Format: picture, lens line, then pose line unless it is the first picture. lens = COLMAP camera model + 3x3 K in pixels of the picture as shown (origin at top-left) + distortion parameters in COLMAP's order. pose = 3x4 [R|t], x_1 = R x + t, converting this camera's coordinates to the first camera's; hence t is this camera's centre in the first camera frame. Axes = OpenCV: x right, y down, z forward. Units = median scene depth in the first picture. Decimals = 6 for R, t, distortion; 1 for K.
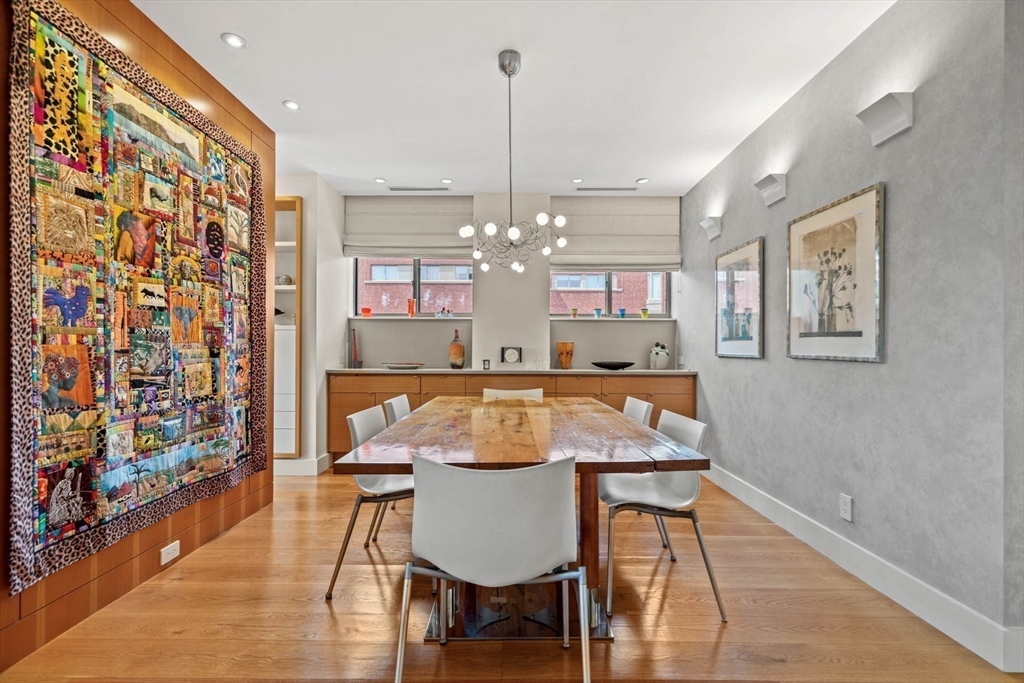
lens RADIAL K [[463.3, 0, 507.9], [0, 463.3, 350.1], [0, 0, 1]] dist [0.000844, 0.000161]
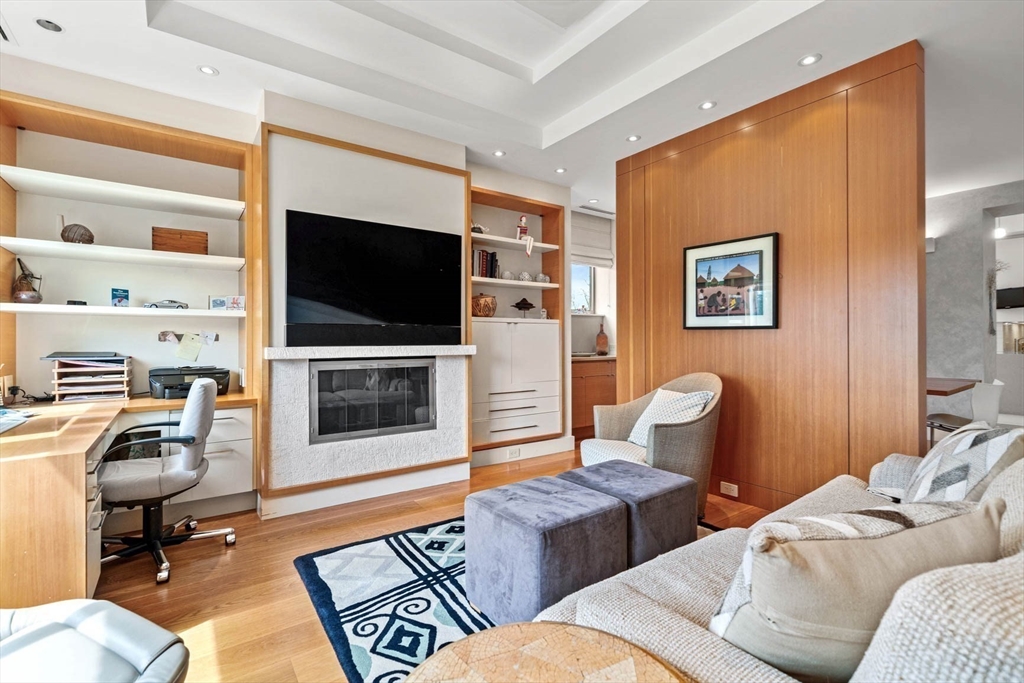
lens RADIAL K [[463.3, 0, 513.0], [0, 463.3, 339.1], [0, 0, 1]] dist [0.000844, 0.000161]
pose [[0.802812, -0.005020, 0.596211, -2.006761], [0.004237, 0.999987, 0.002715, -0.014626], [-0.596217, 0.000347, 0.802823, 0.268970]]
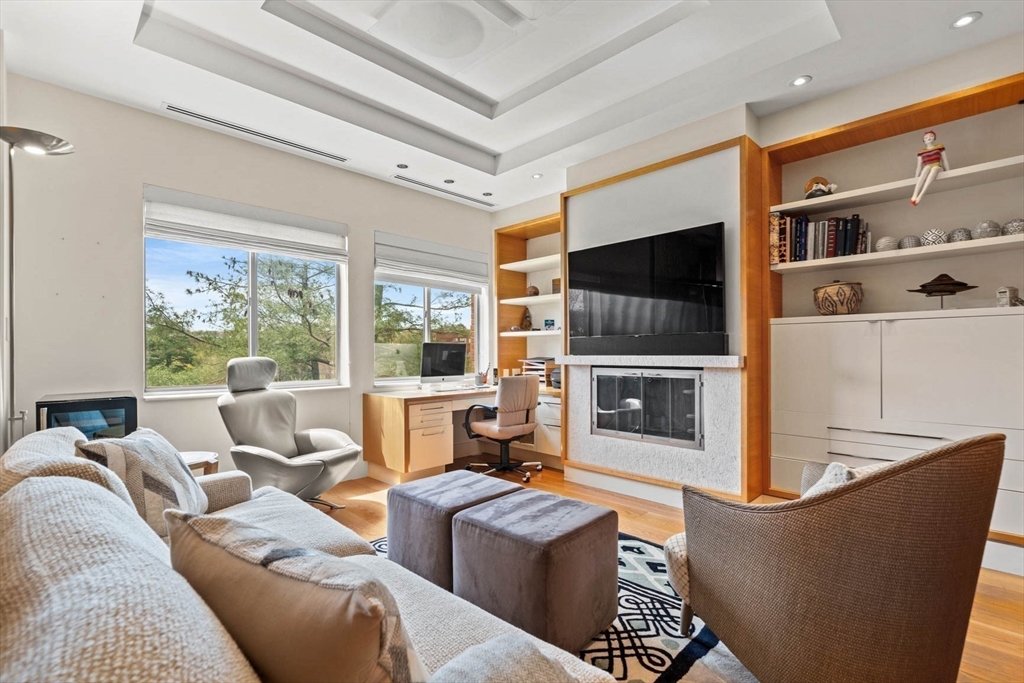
lens RADIAL K [[463.3, 0, 508.6], [0, 463.3, 349.9], [0, 0, 1]] dist [0.000844, 0.000161]
pose [[0.711289, -0.011513, -0.702805, -0.846501], [0.010016, 0.999930, -0.006243, -0.005528], [0.702828, -0.002599, 0.711355, 0.292210]]
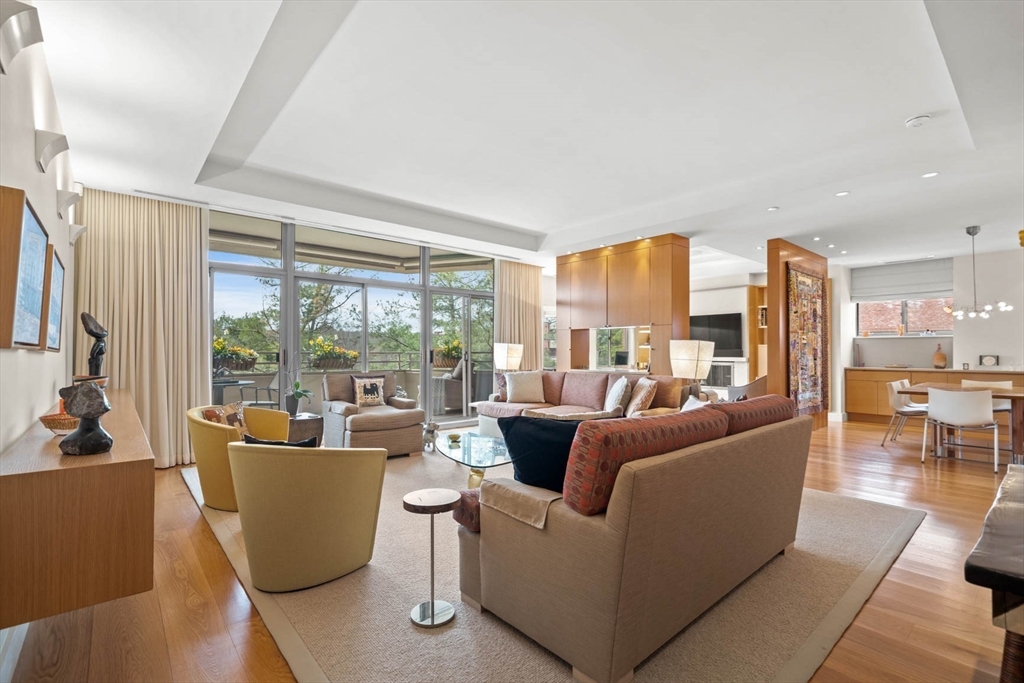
lens RADIAL K [[463.3, 0, 509.4], [0, 463.3, 347.9], [0, 0, 1]] dist [0.000844, 0.000161]
pose [[0.662230, -0.008885, -0.749248, 0.192890], [0.002236, 0.999949, -0.009882, -0.034411], [0.749297, 0.004868, 0.662216, -2.150215]]
